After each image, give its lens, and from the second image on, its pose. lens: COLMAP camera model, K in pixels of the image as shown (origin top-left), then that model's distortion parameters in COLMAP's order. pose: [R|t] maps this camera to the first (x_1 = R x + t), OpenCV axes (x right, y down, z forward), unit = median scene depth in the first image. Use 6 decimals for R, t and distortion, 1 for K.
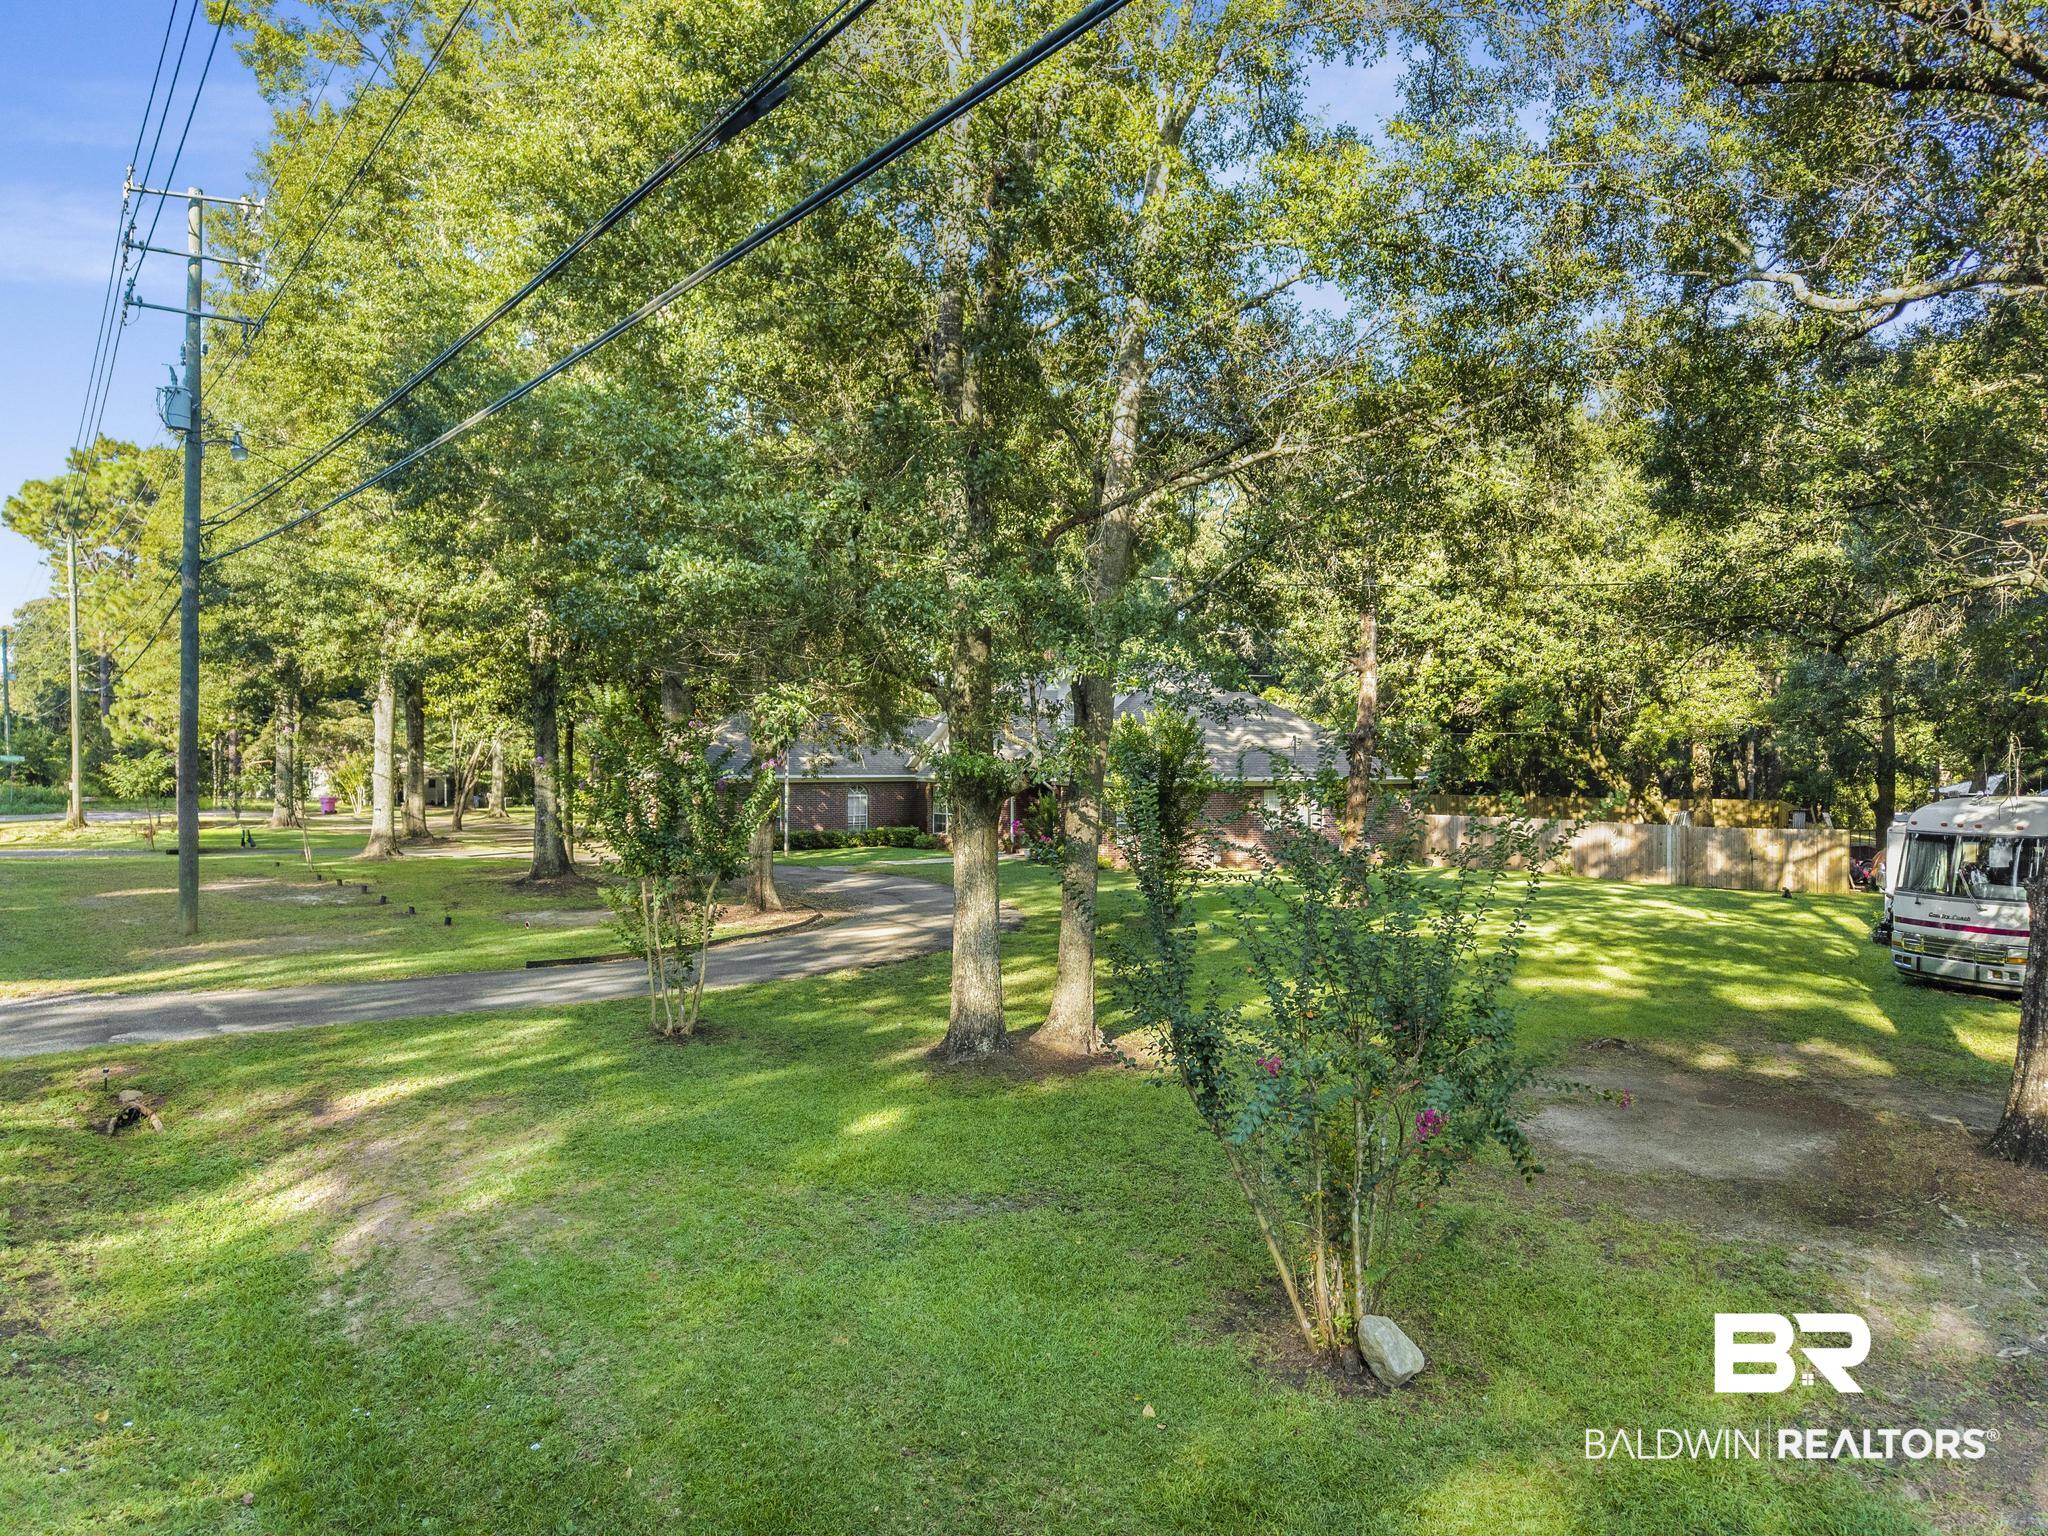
lens RADIAL K [[1367.8, 0, 1024.0], [0, 1367.8, 768.0], [0, 0, 1]] dist [0.022841, -0.000398]
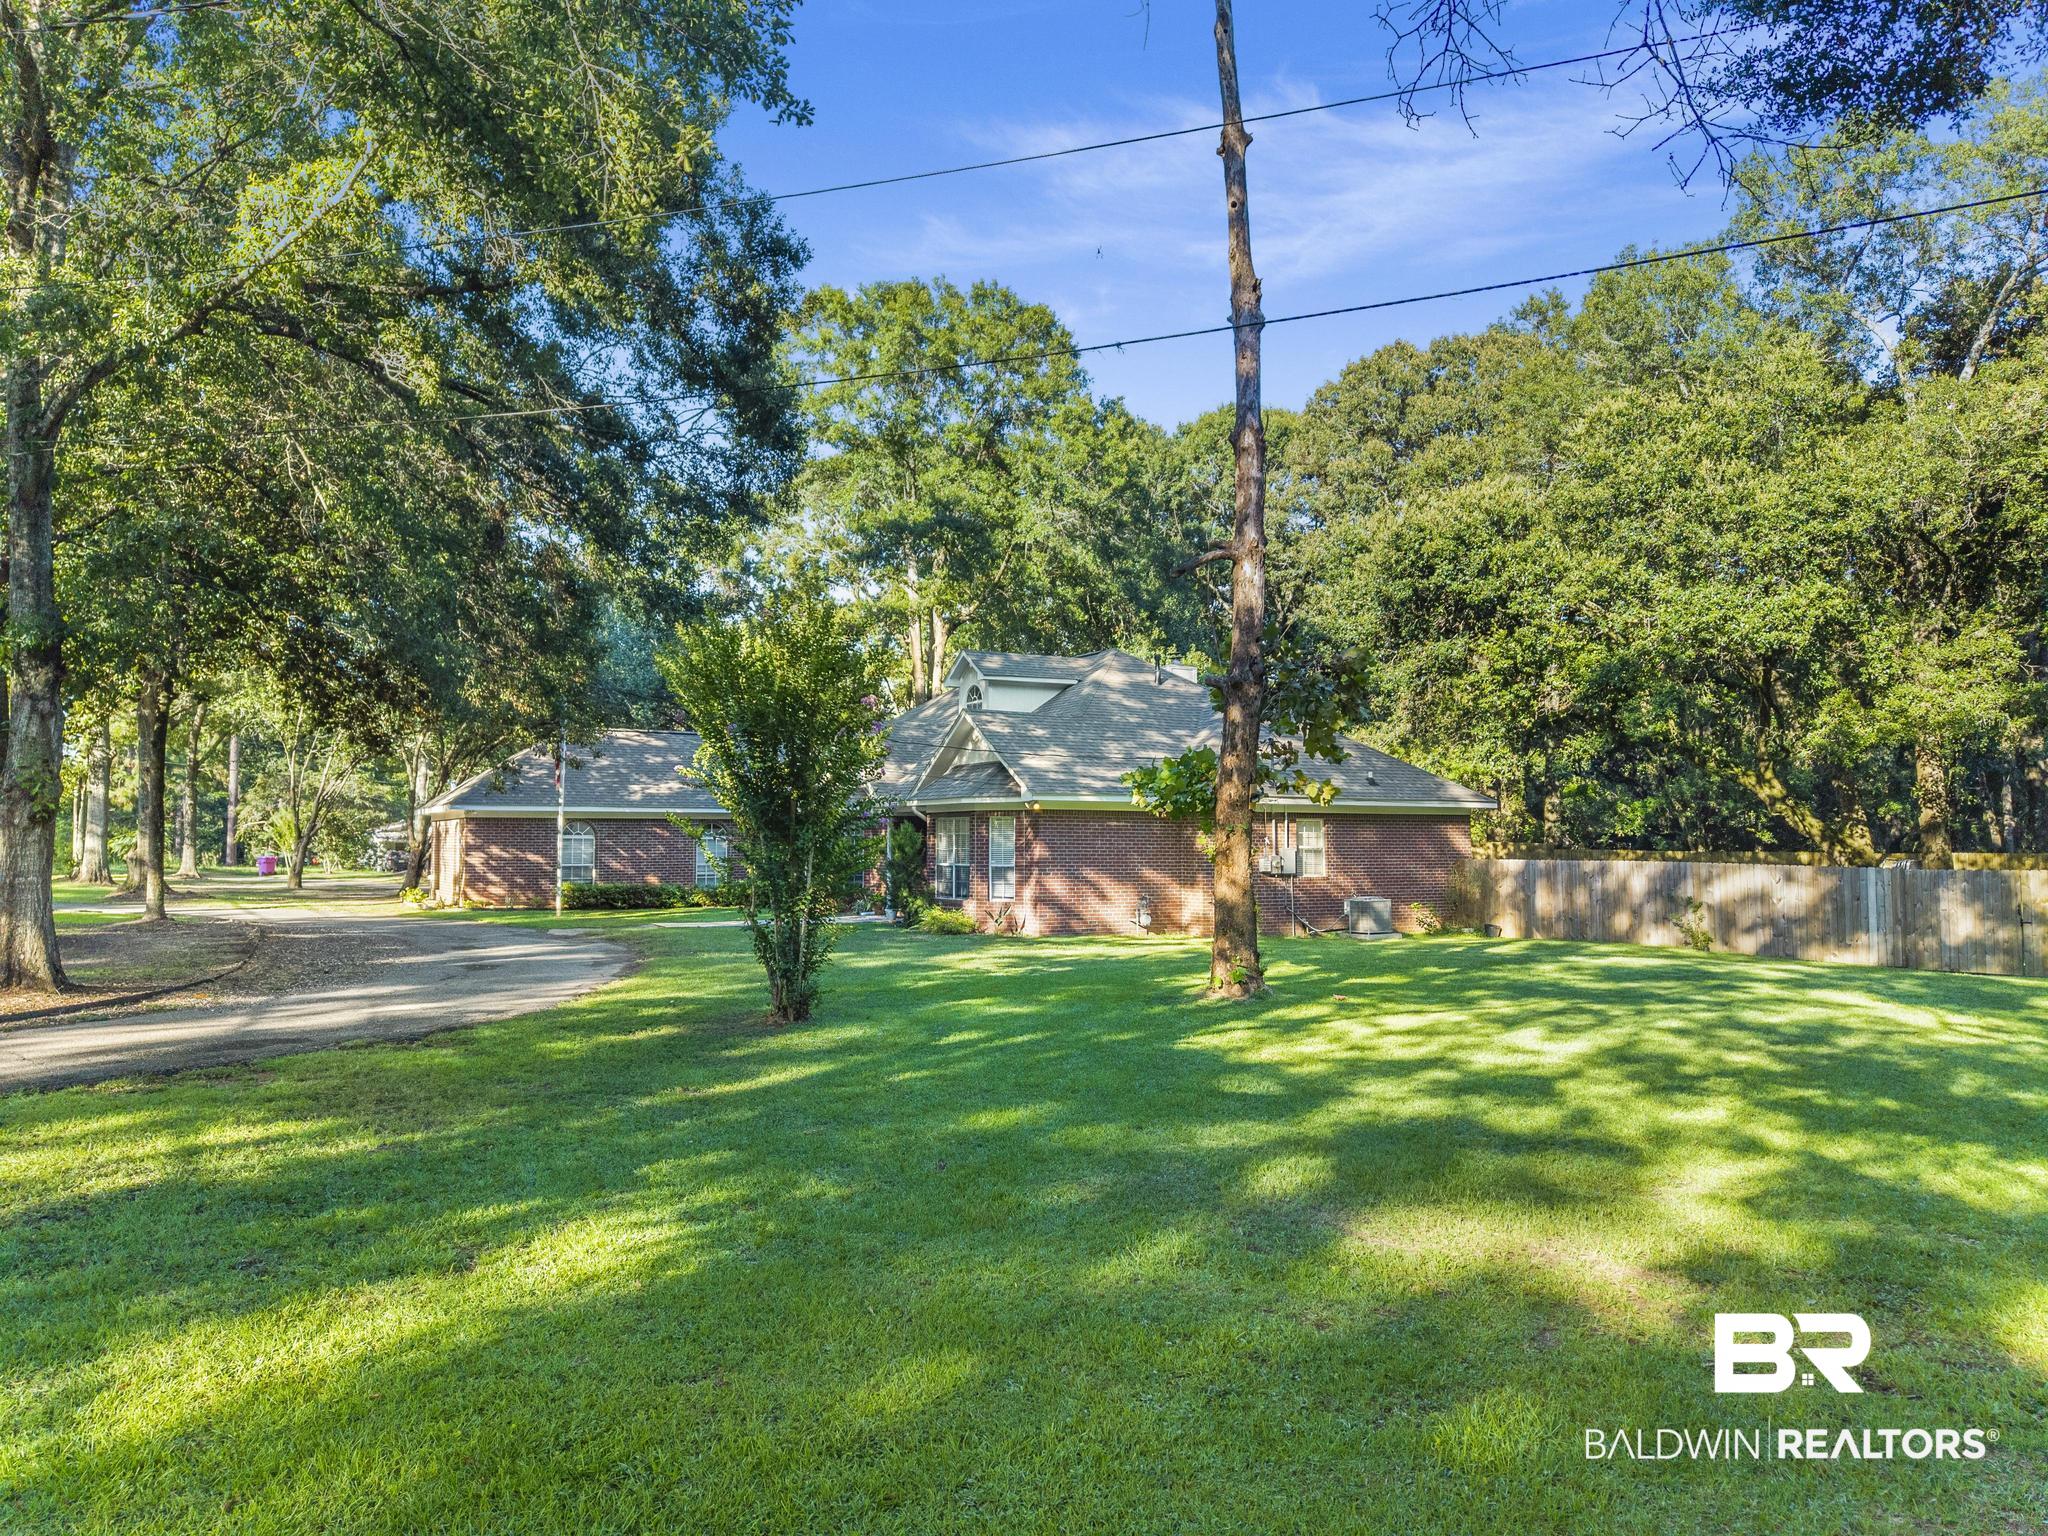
lens RADIAL K [[1367.8, 0, 1024.0], [0, 1367.8, 768.0], [0, 0, 1]] dist [0.022841, -0.000398]
pose [[0.991520, -0.009553, -0.129605, 0.156105], [0.001775, 0.998197, -0.059999, 0.029922], [0.129945, 0.059260, 0.989749, 0.303681]]
